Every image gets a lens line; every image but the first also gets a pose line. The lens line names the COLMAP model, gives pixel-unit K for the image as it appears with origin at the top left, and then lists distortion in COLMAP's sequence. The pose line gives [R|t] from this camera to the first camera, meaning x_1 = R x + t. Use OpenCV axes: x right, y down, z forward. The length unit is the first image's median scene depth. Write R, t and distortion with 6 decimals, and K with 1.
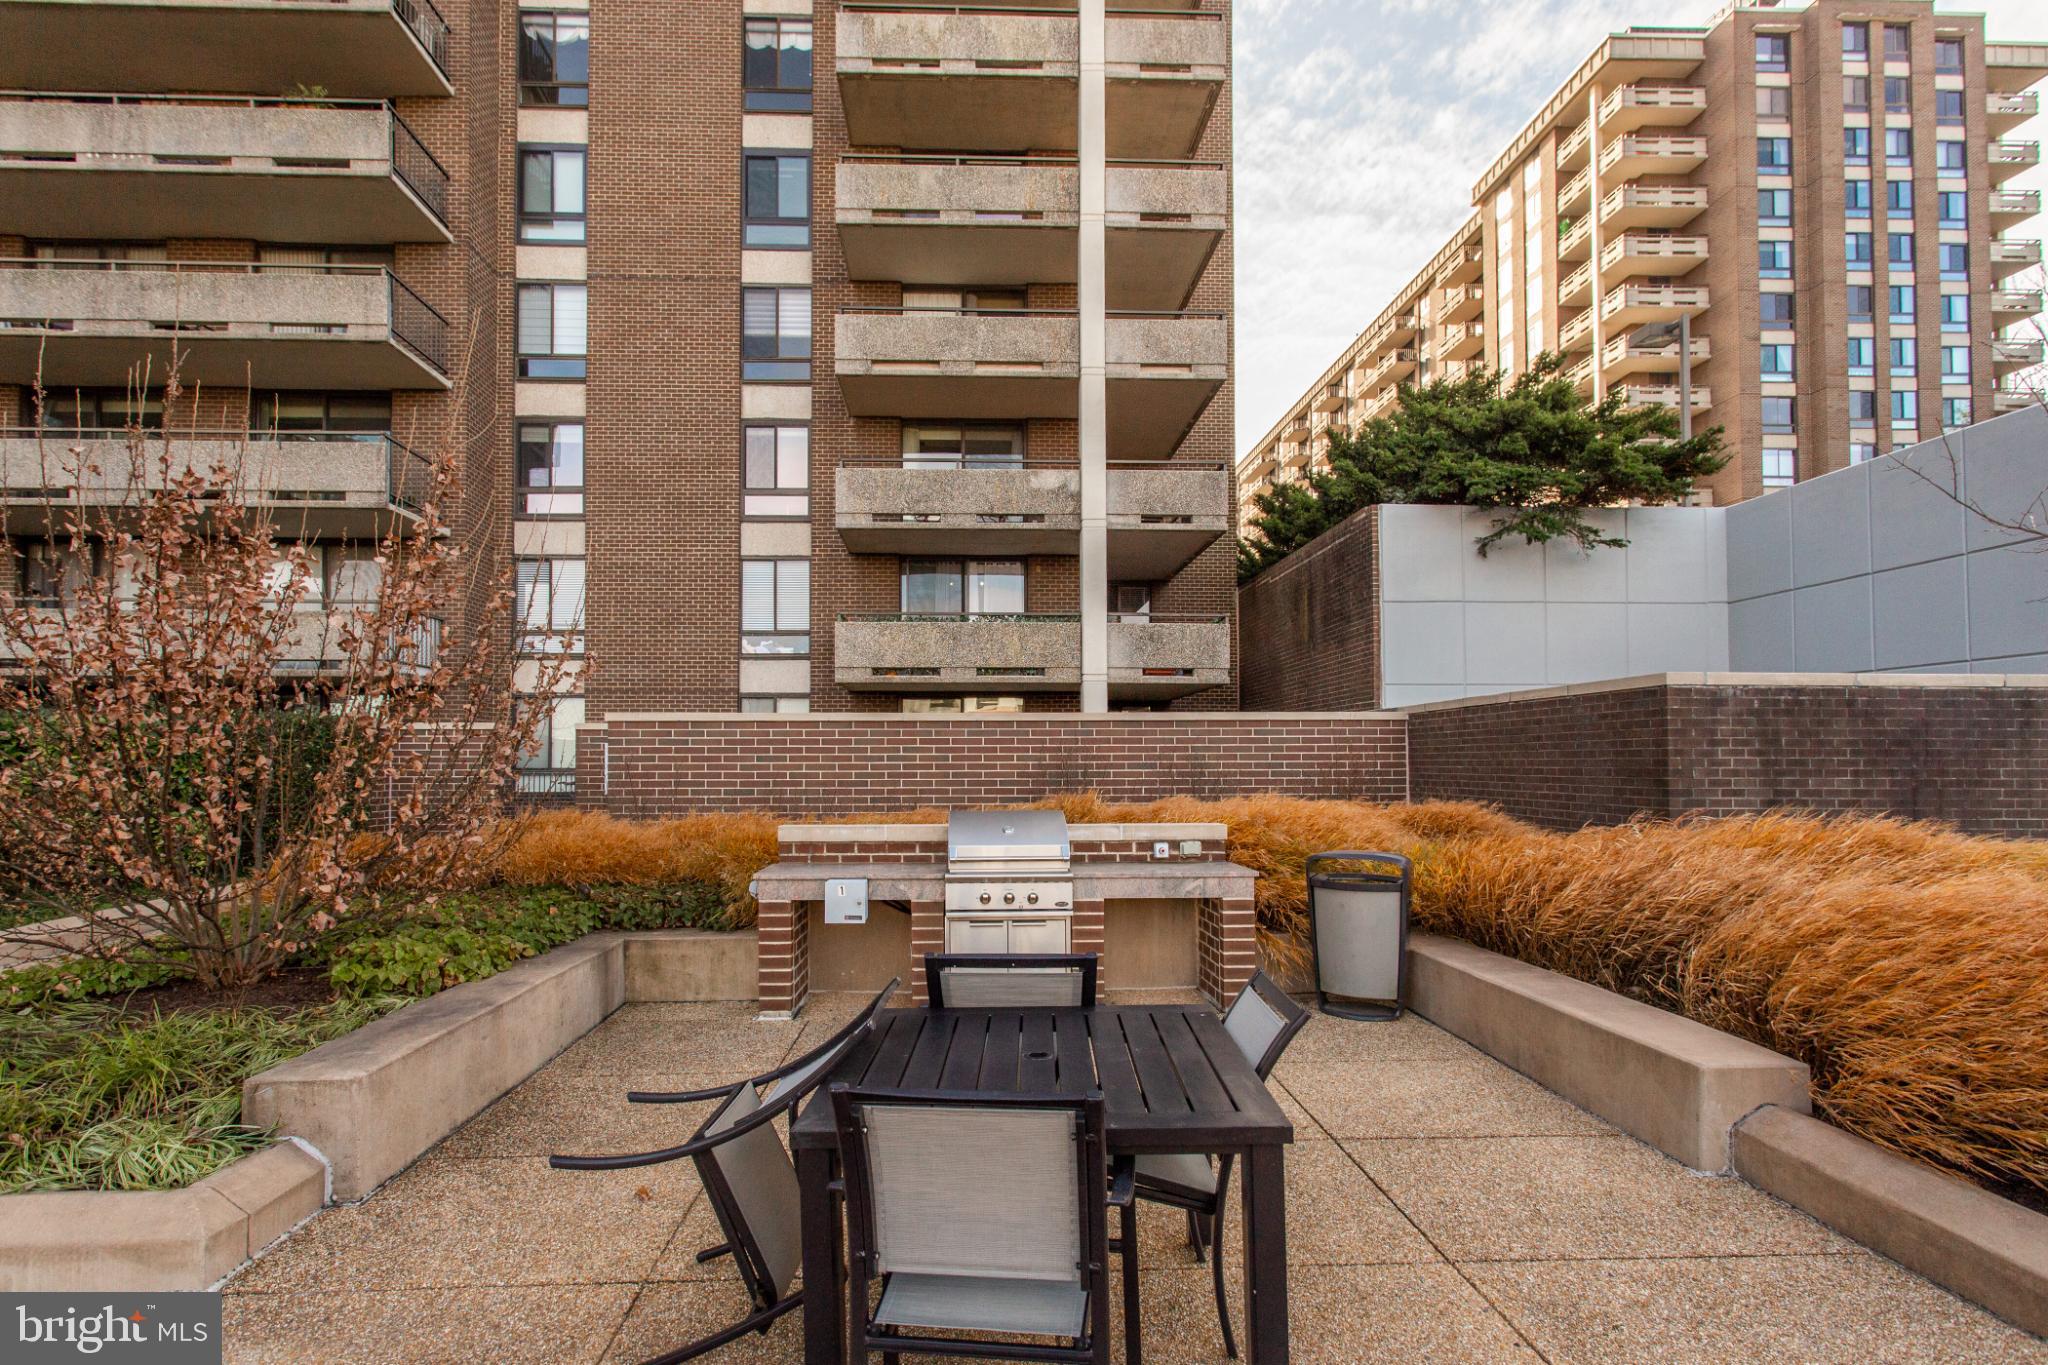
lens RADIAL K [[1065.1, 0, 1083.0], [0, 1065.1, 636.6], [0, 0, 1]] dist [-0.001799, 0.000774]
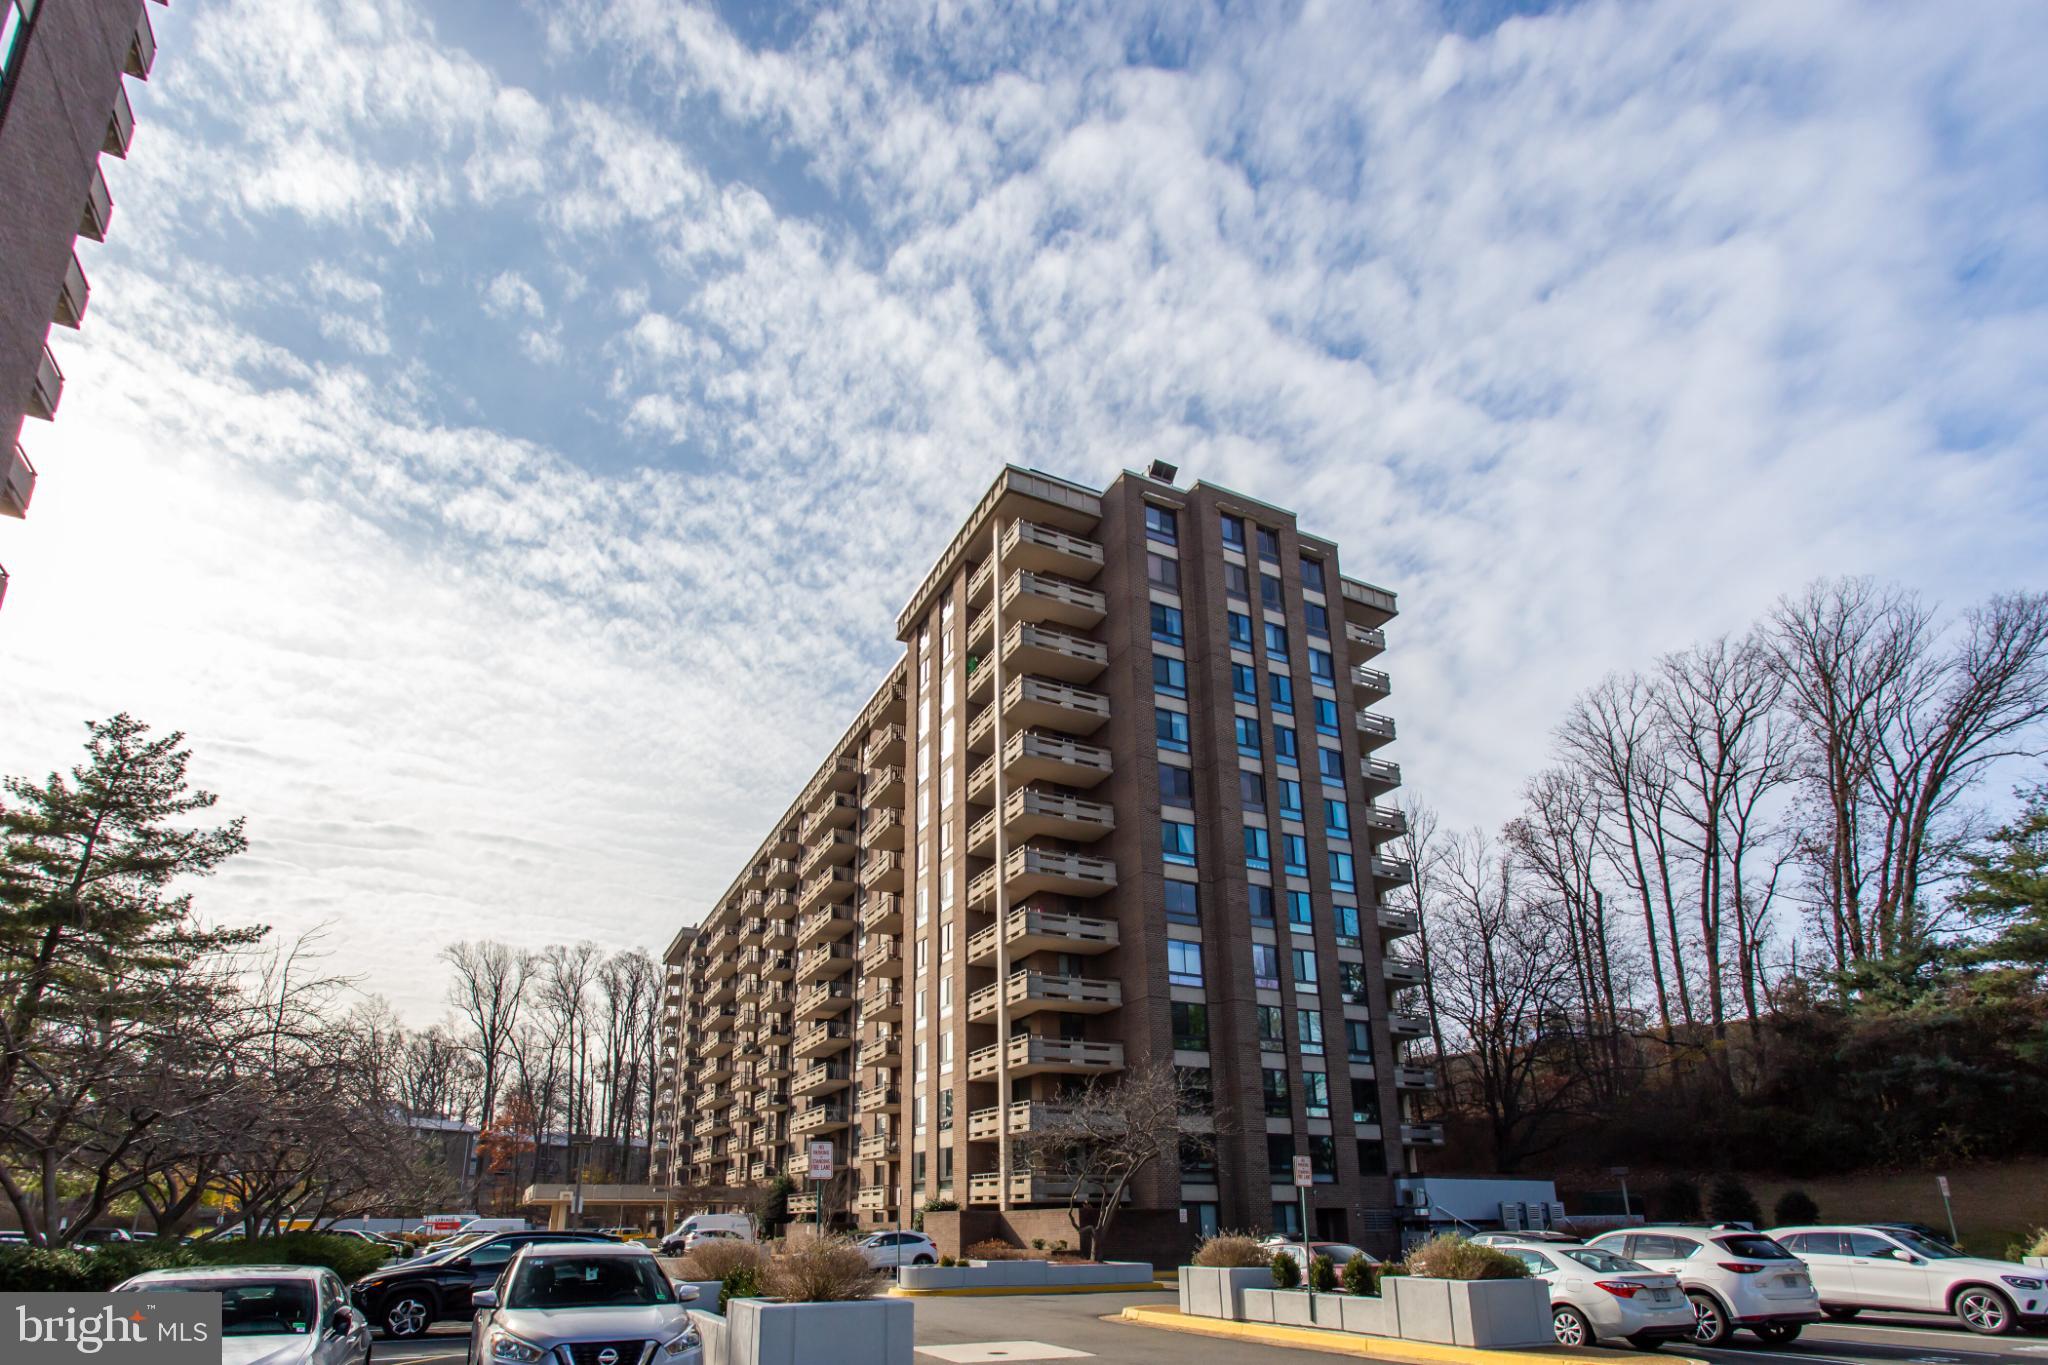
lens RADIAL K [[983.3, 0, 1032.1], [0, 983.3, 677.1], [0, 0, 1]] dist [-0.000276, 0.000512]
pose [[0.924838, 0.193740, 0.327321, 0.249543], [-0.047352, 0.912506, -0.406314, -0.043158], [-0.377402, 0.360275, 0.853094, 0.300239]]
